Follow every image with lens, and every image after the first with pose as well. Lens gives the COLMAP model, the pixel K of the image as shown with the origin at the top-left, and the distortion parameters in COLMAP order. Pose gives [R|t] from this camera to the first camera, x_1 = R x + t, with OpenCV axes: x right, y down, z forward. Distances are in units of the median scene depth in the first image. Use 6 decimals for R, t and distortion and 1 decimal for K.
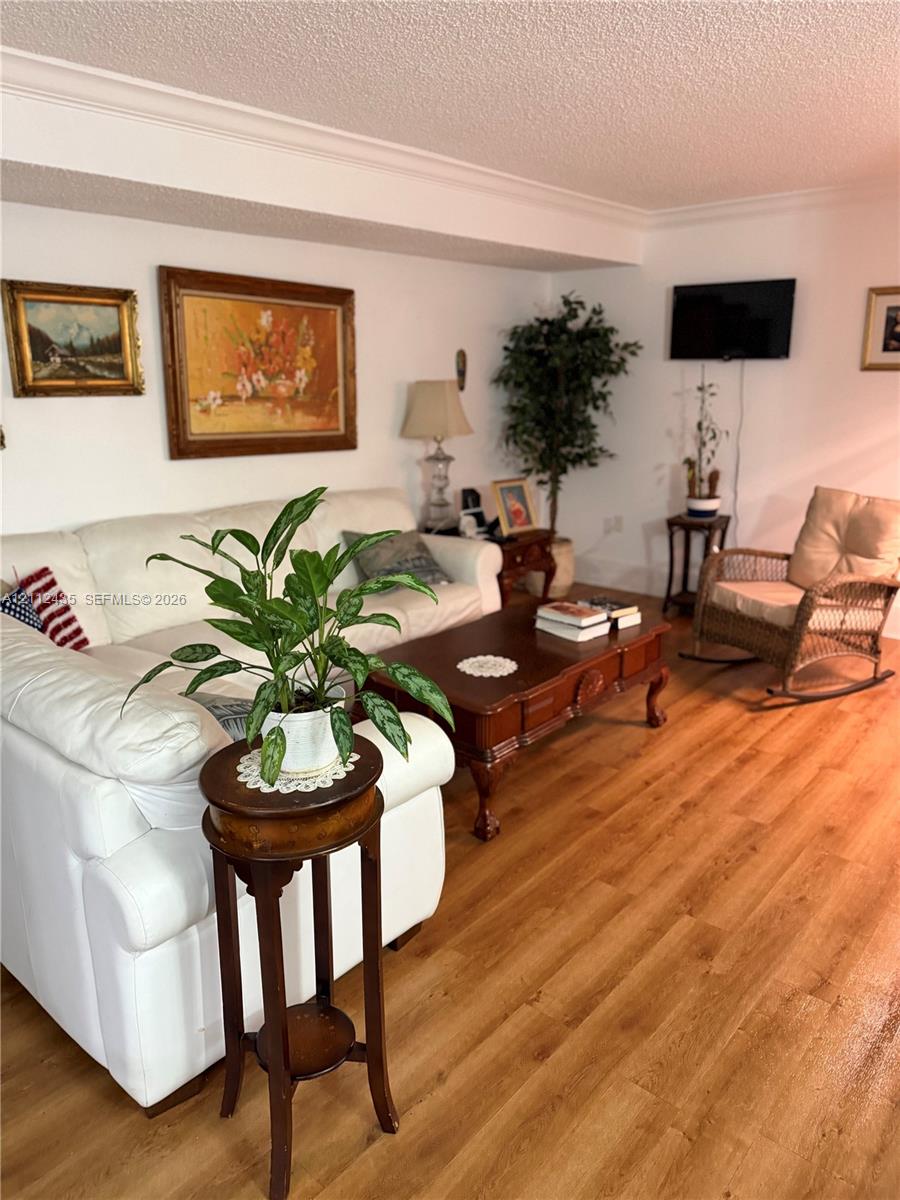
lens RADIAL K [[841.6, 0, 450.0], [0, 841.6, 600.0], [0, 0, 1]] dist [0.067306, -0.000854]
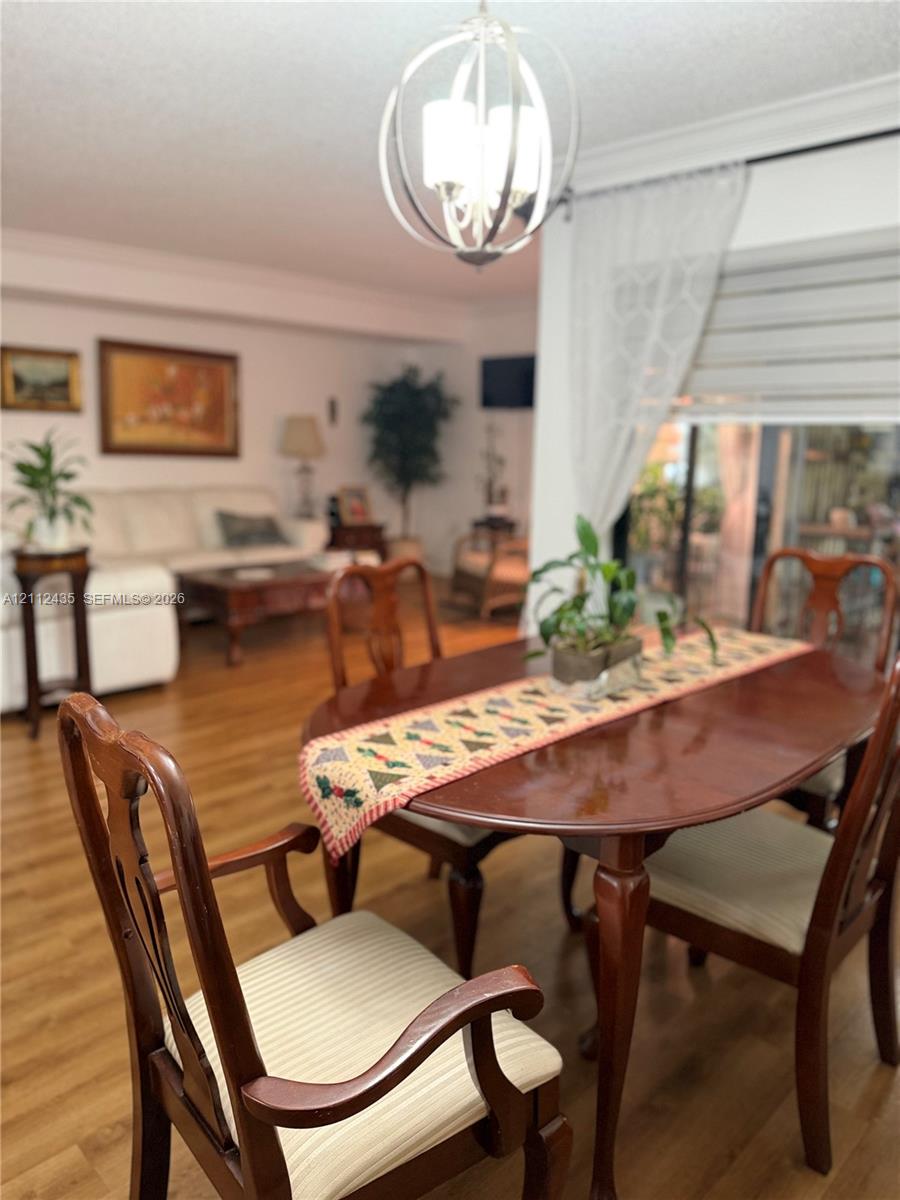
lens RADIAL K [[857.9, 0, 464.3], [0, 857.9, 602.6], [0, 0, 1]] dist [0.006210, 0.000480]
pose [[0.996288, 0.042427, -0.074906, 0.422345], [-0.048277, 0.995776, -0.078100, 0.177270], [0.071276, 0.081427, 0.994127, -0.463105]]
